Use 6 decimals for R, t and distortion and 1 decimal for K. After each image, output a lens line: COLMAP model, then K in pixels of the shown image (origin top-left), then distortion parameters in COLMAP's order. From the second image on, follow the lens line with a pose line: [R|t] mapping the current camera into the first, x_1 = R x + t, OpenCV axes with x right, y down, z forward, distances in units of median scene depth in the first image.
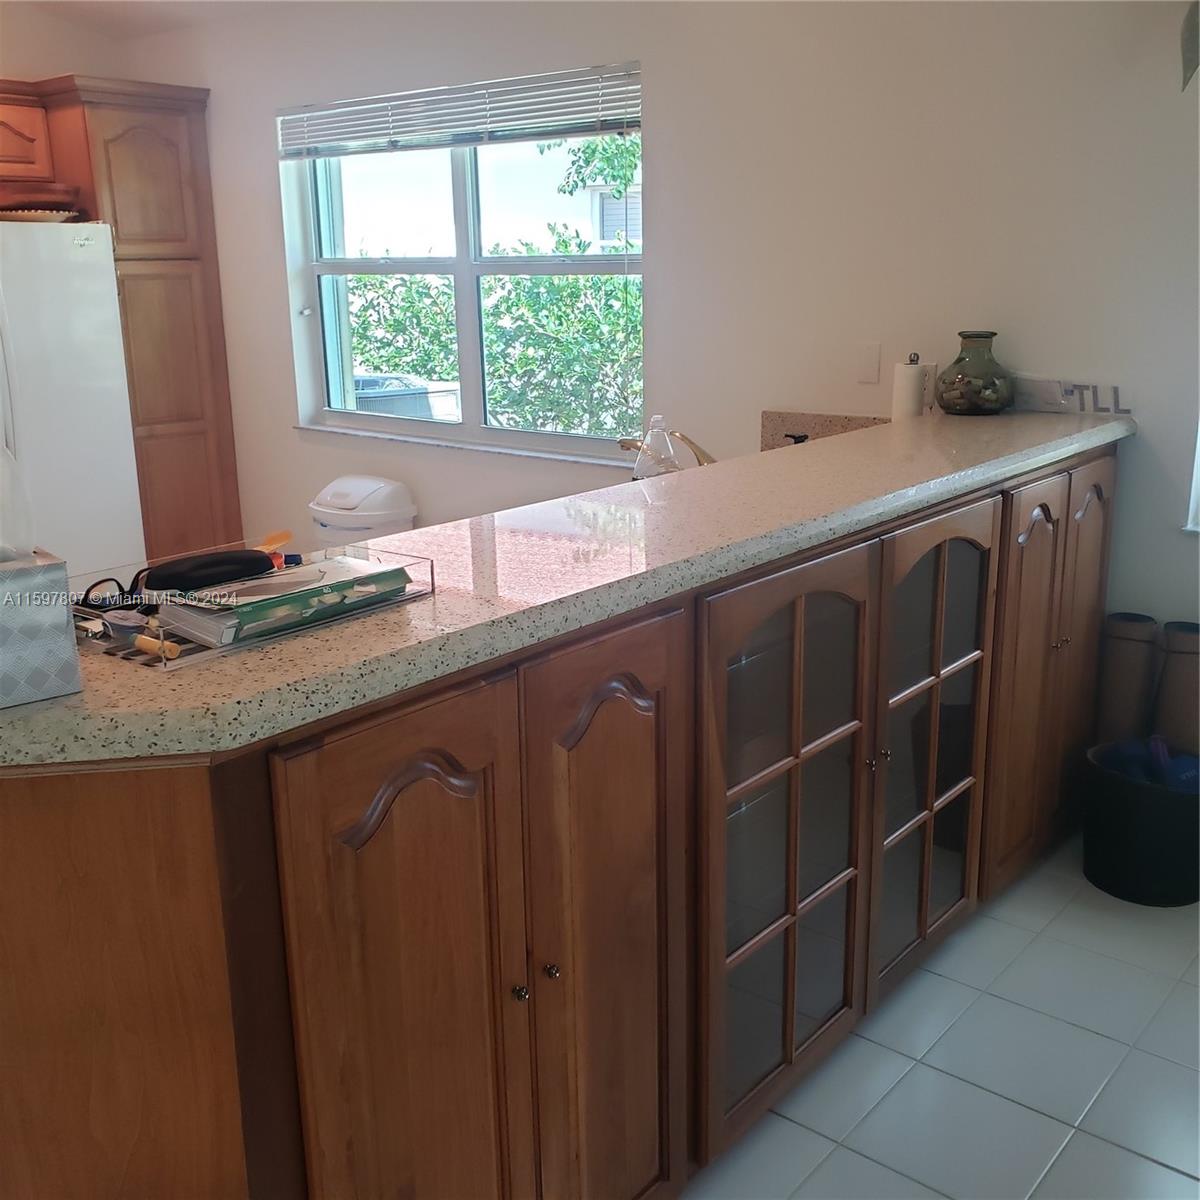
lens RADIAL K [[1244.2, 0, 599.7], [0, 1244.2, 604.3], [0, 0, 1]] dist [0.005345, 0.000000]
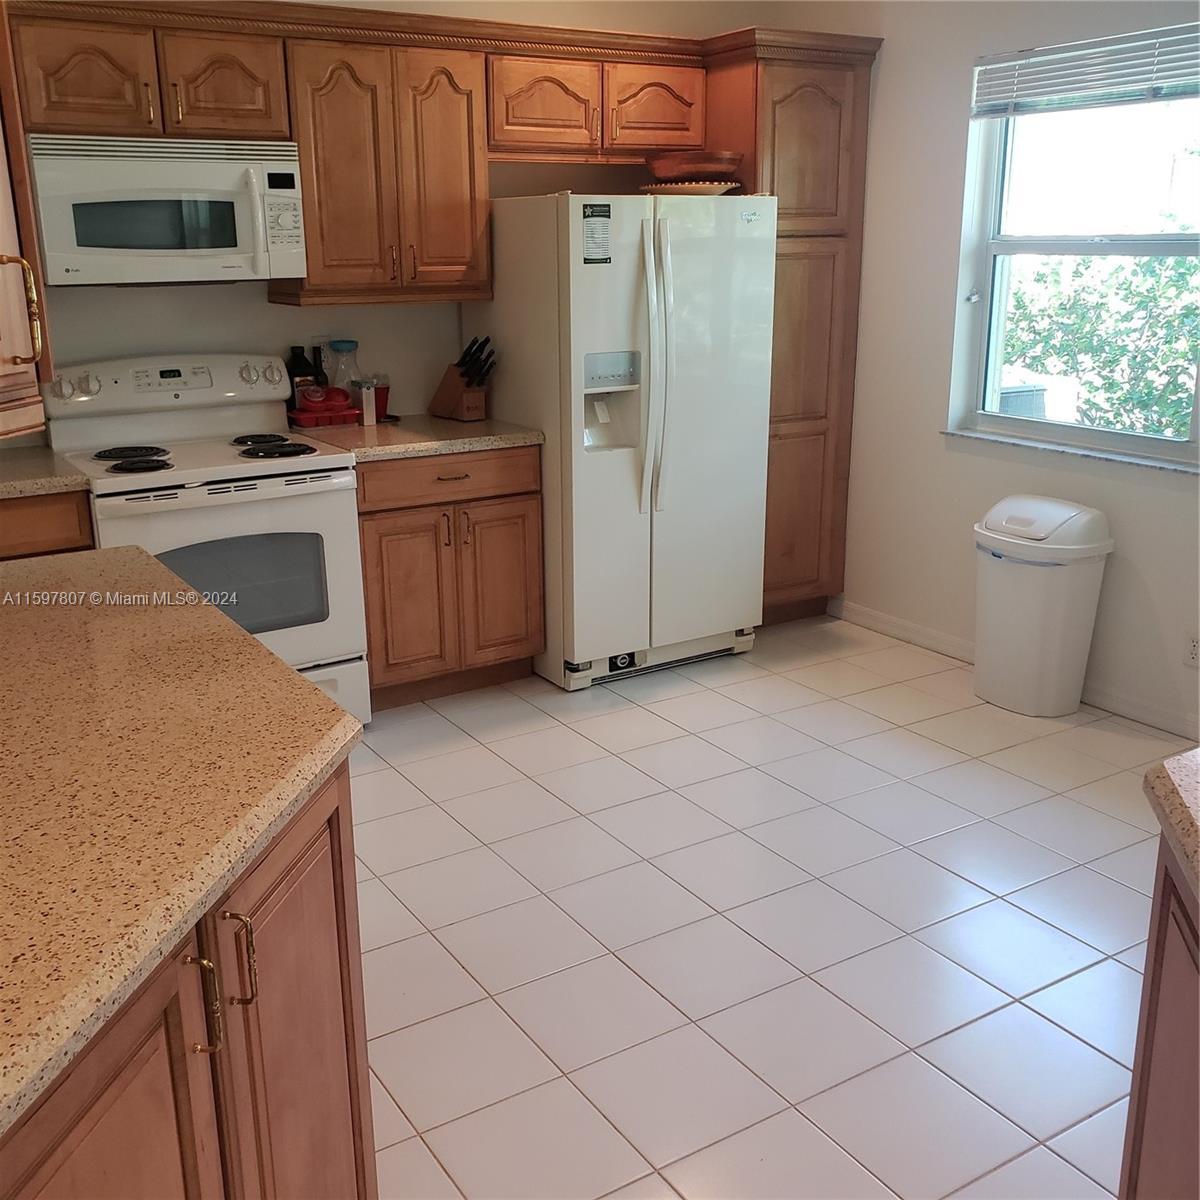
lens RADIAL K [[1244.2, 0, 600.4], [0, 1244.2, 595.7], [0, 0, 1]] dist [0.005345, 0.000000]
pose [[0.952542, 0.084379, -0.292479, -0.223482], [-0.080817, 0.996434, 0.024264, -0.034320], [0.293484, 0.000525, 0.955964, 0.118655]]
